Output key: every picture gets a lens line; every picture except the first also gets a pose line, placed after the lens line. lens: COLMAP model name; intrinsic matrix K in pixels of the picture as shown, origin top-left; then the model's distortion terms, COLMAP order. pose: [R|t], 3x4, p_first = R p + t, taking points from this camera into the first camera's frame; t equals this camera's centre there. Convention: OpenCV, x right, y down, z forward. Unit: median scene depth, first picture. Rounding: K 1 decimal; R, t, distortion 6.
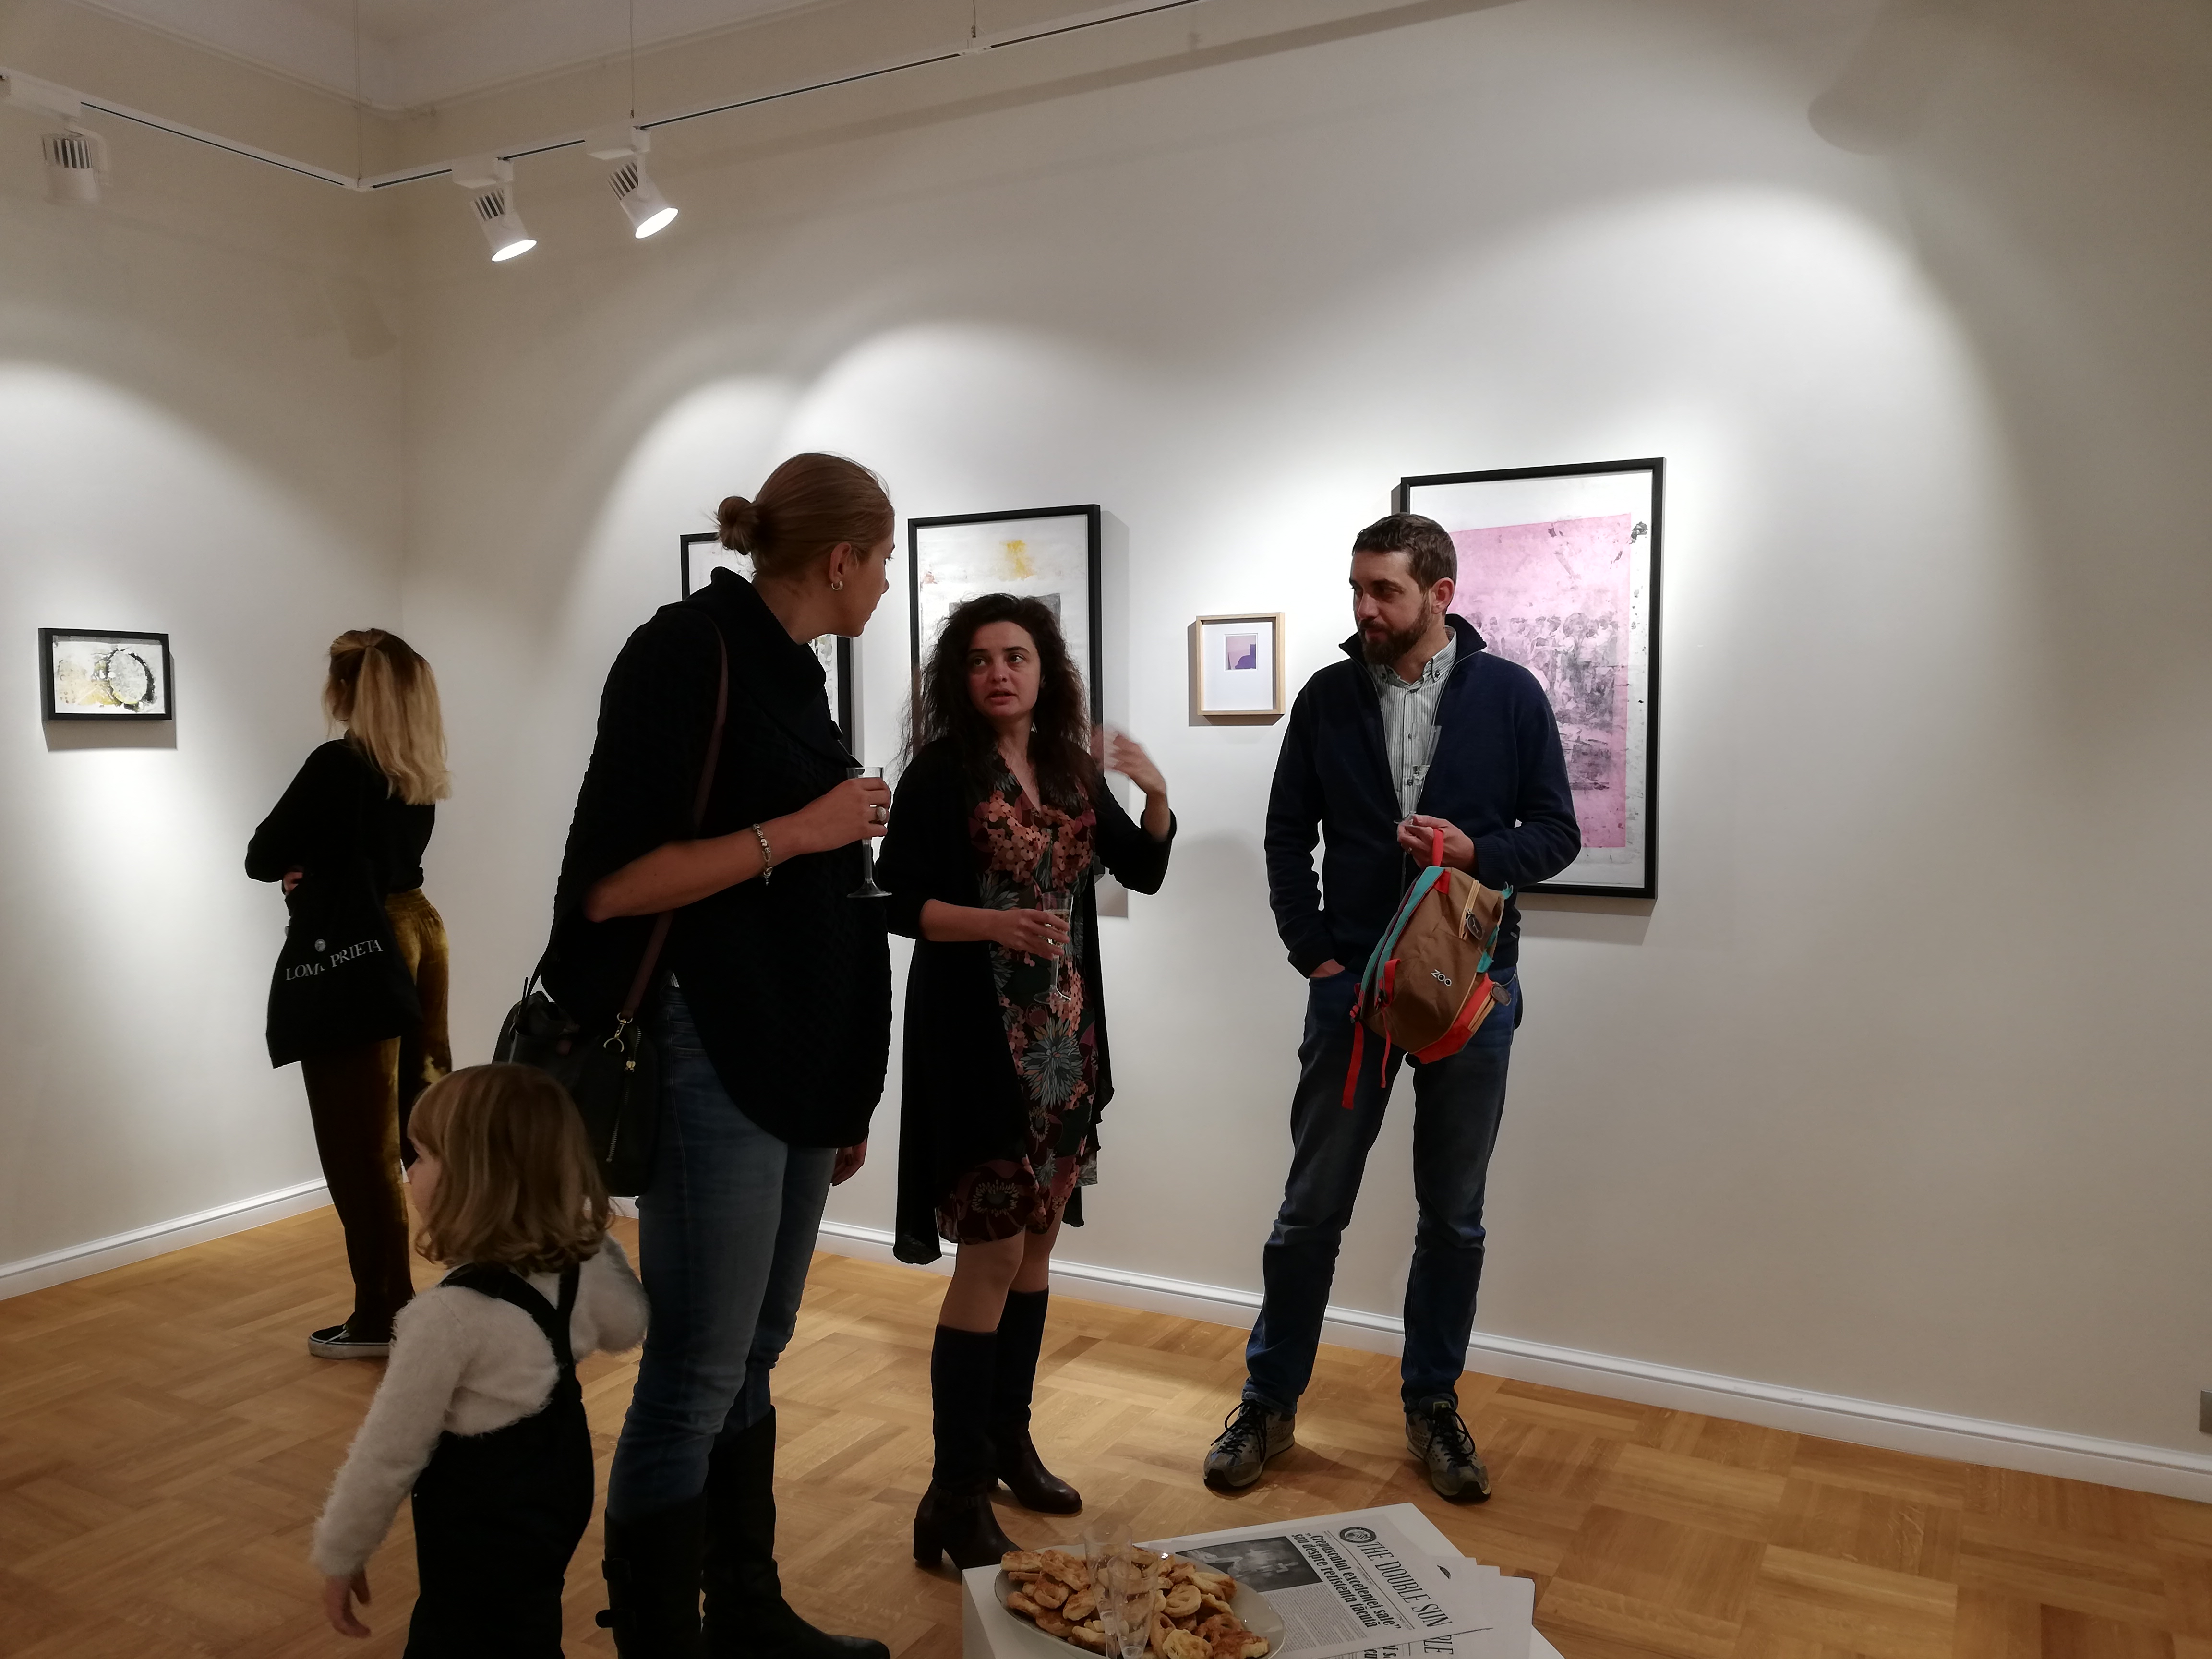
lens RADIAL K [[1668.9, 0, 1102.2], [0, 1668.9, 827.5], [0, 0, 1]] dist [0.049591, -0.067304]
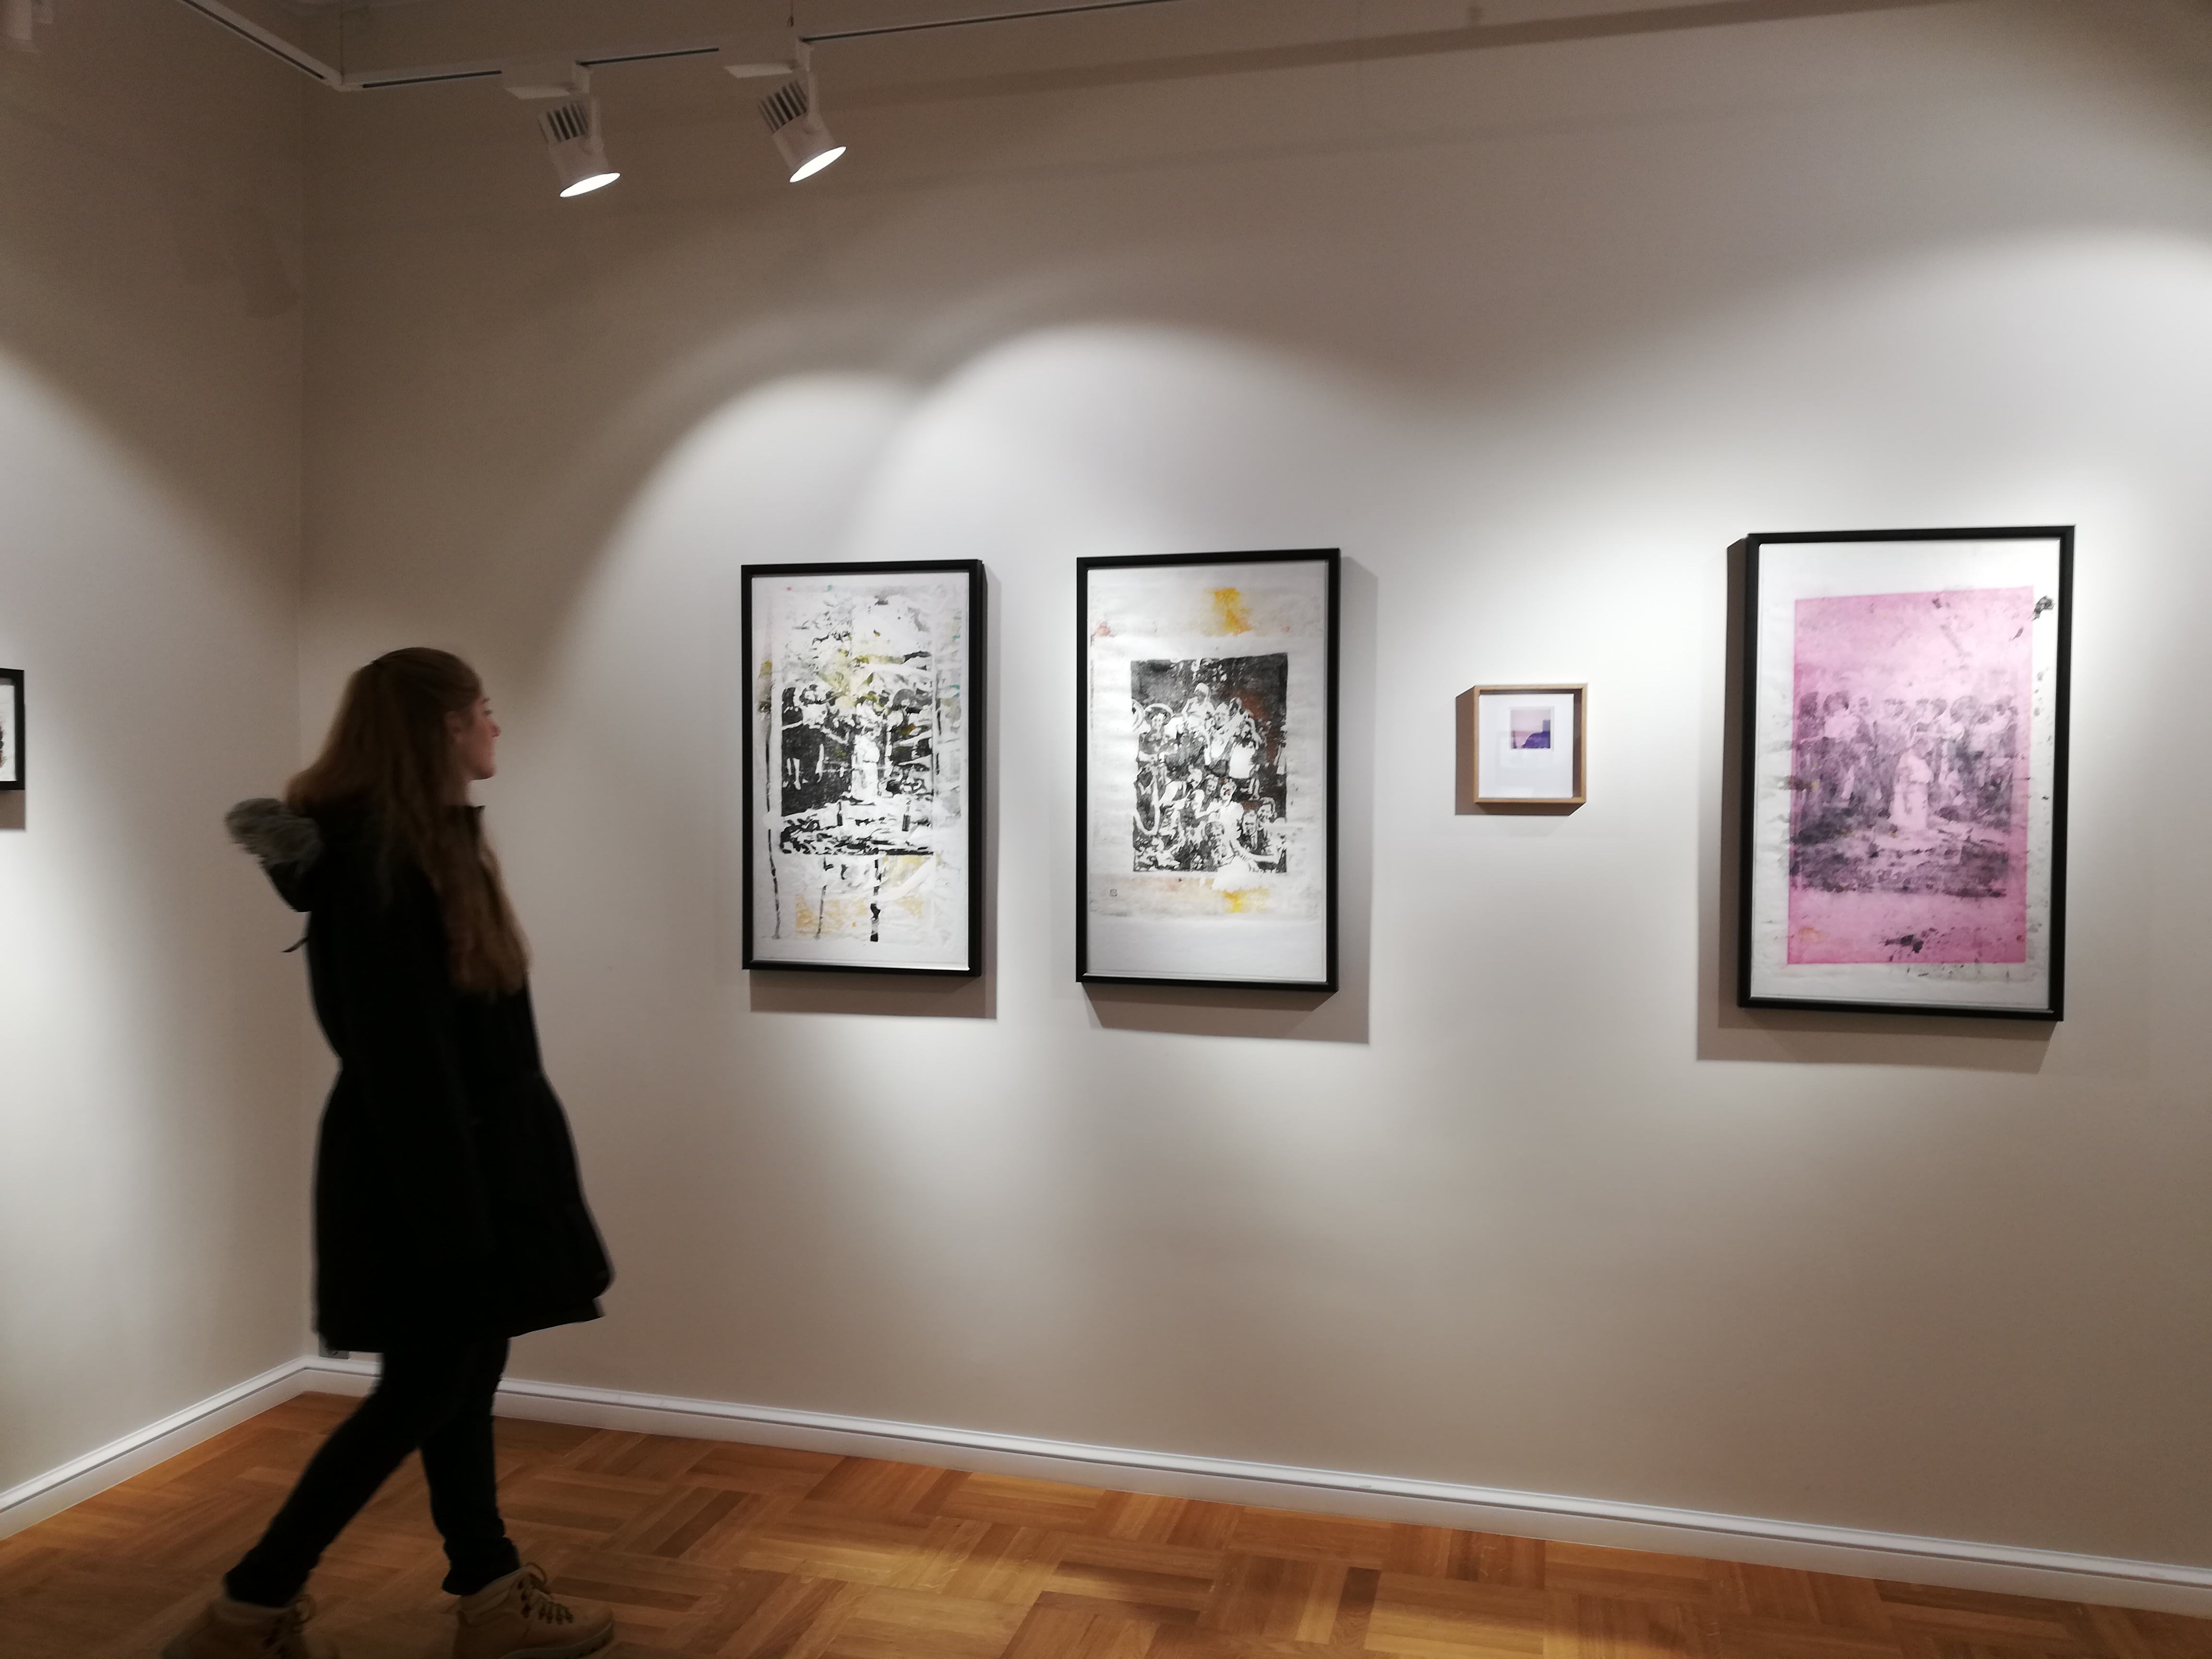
lens RADIAL K [[1668.9, 0, 1101.3], [0, 1668.9, 821.7], [0, 0, 1]] dist [0.049591, -0.067304]
pose [[0.970297, 0.006853, 0.241821, -0.340991], [0.001971, 0.999342, -0.036230, -0.028522], [-0.241910, 0.035630, 0.969644, 0.236393]]
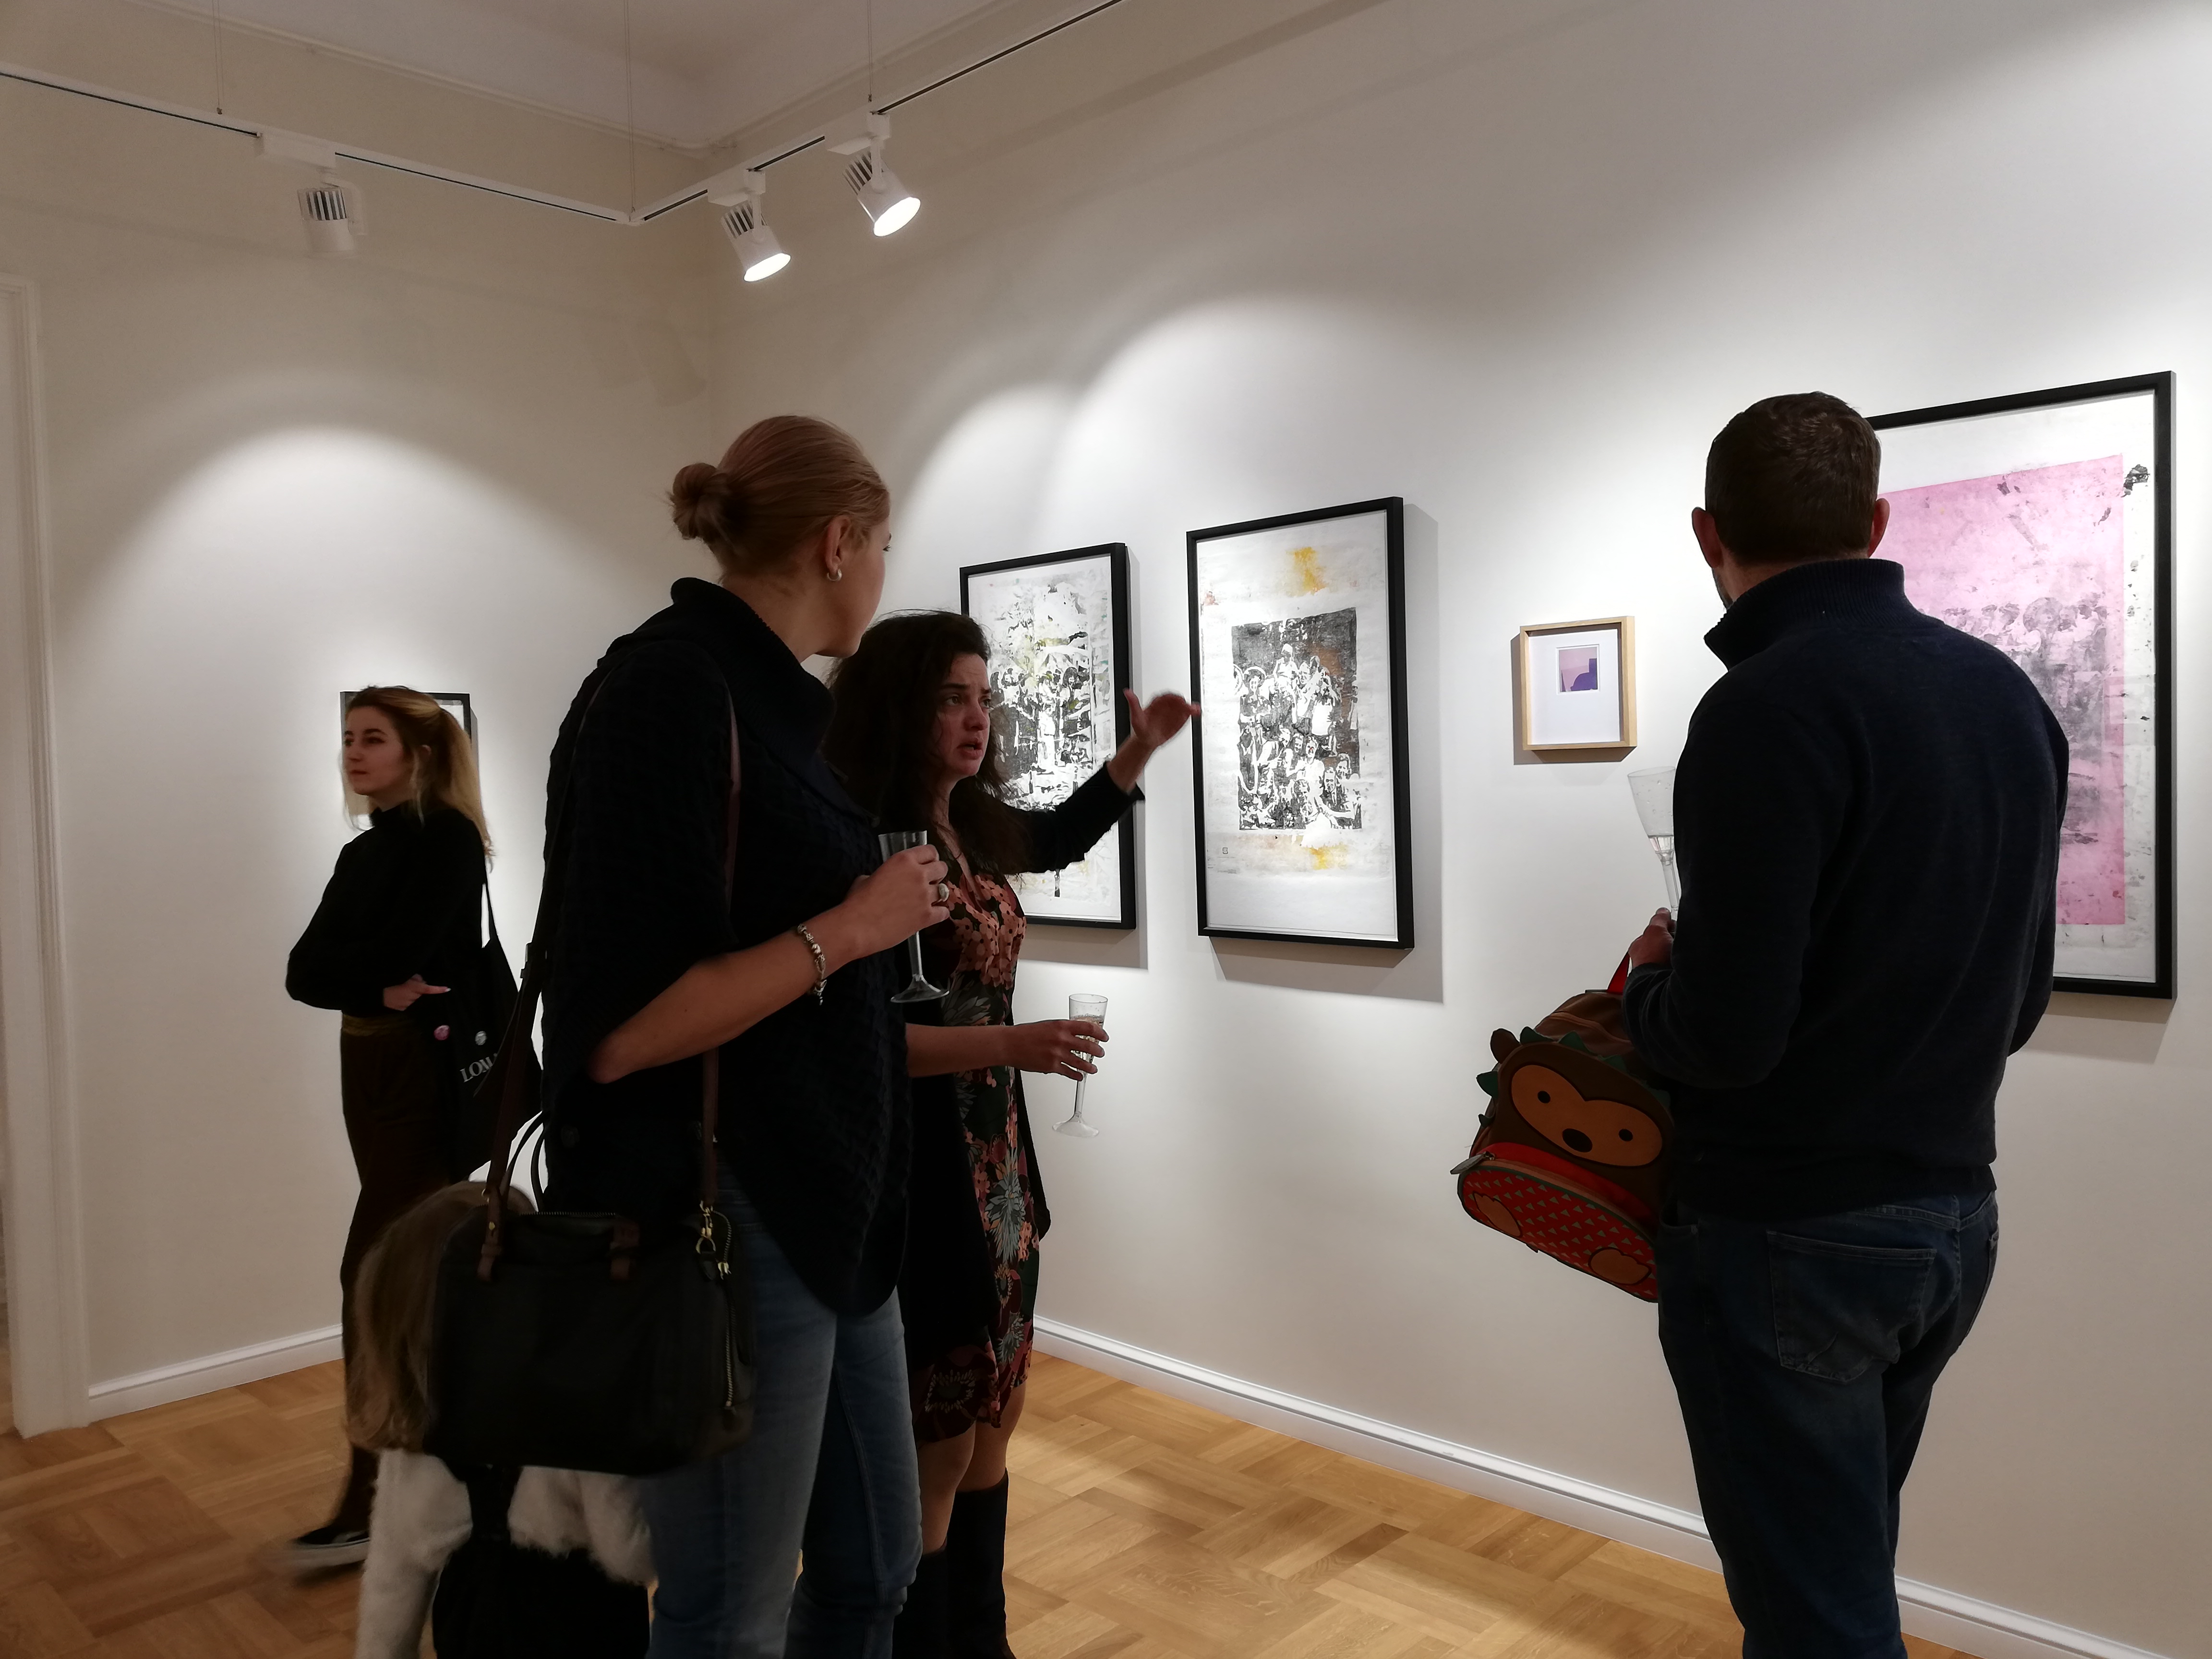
lens RADIAL K [[1668.9, 0, 1102.9], [0, 1668.9, 828.2], [0, 0, 1]] dist [0.049591, -0.067304]
pose [[0.963553, -0.011143, -0.267287, 0.079870], [0.005006, 0.999708, -0.023632, -0.013101], [0.267472, 0.021433, 0.963327, 0.183775]]
